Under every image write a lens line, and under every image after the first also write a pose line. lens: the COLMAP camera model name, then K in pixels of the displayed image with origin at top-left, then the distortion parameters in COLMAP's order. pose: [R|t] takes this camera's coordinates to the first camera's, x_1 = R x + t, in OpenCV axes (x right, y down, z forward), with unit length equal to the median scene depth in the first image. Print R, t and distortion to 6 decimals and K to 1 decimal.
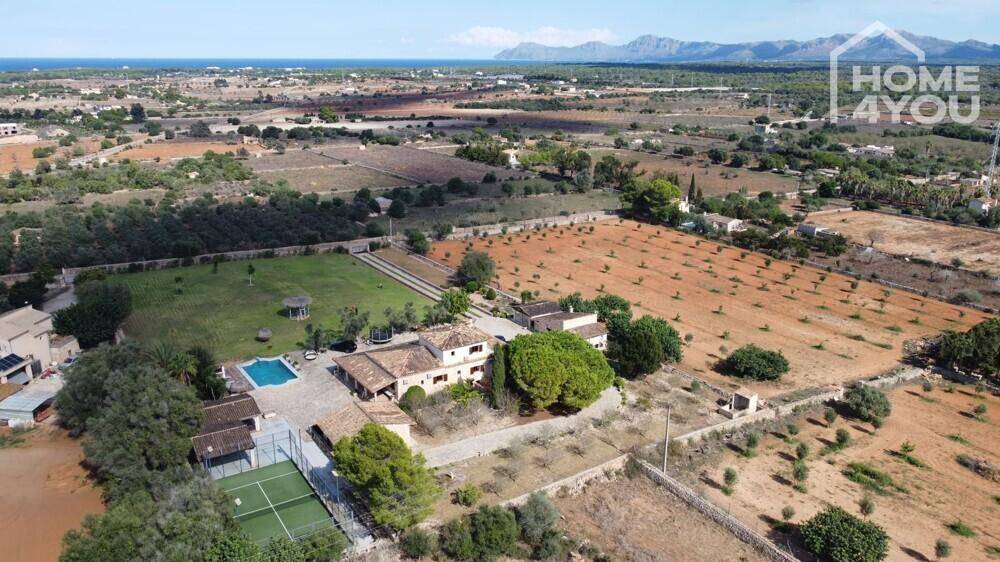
lens RADIAL K [[751.9, 0, 500.0], [0, 751.9, 281.0], [0, 0, 1]] dist [-0.002473, -0.004747]
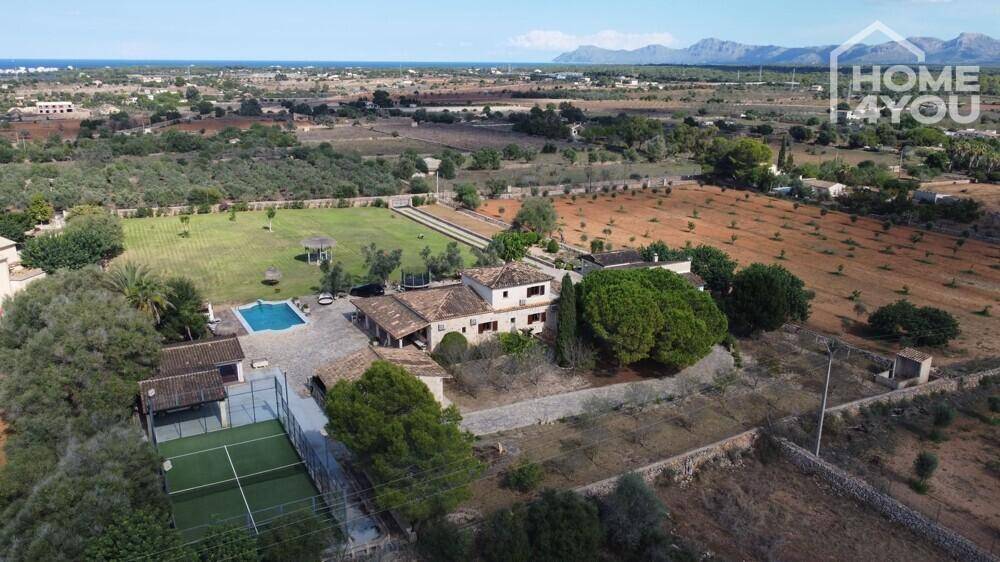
lens RADIAL K [[751.9, 0, 500.0], [0, 751.9, 281.0], [0, 0, 1]] dist [-0.002473, -0.004747]
pose [[0.997202, 0.024135, -0.070755, -0.014483], [-0.024510, 0.999690, -0.004432, 0.082787], [0.070627, 0.006154, 0.997484, 0.237350]]
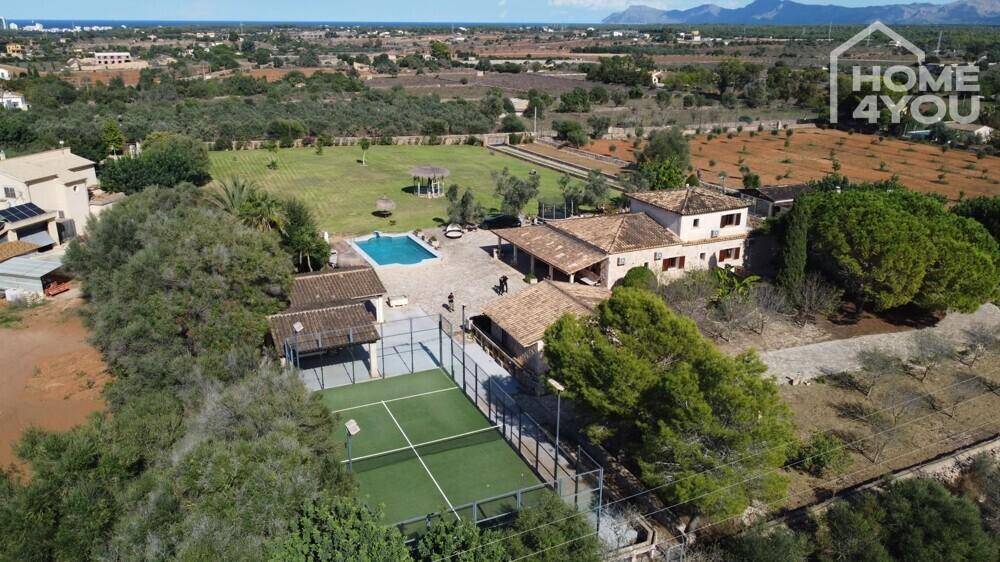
lens RADIAL K [[751.9, 0, 500.0], [0, 751.9, 281.0], [0, 0, 1]] dist [-0.002473, -0.004747]
pose [[0.991078, 0.045738, -0.125186, -0.134042], [-0.040480, 0.998201, 0.044226, 0.117233], [0.126984, -0.038764, 0.991147, 0.365658]]
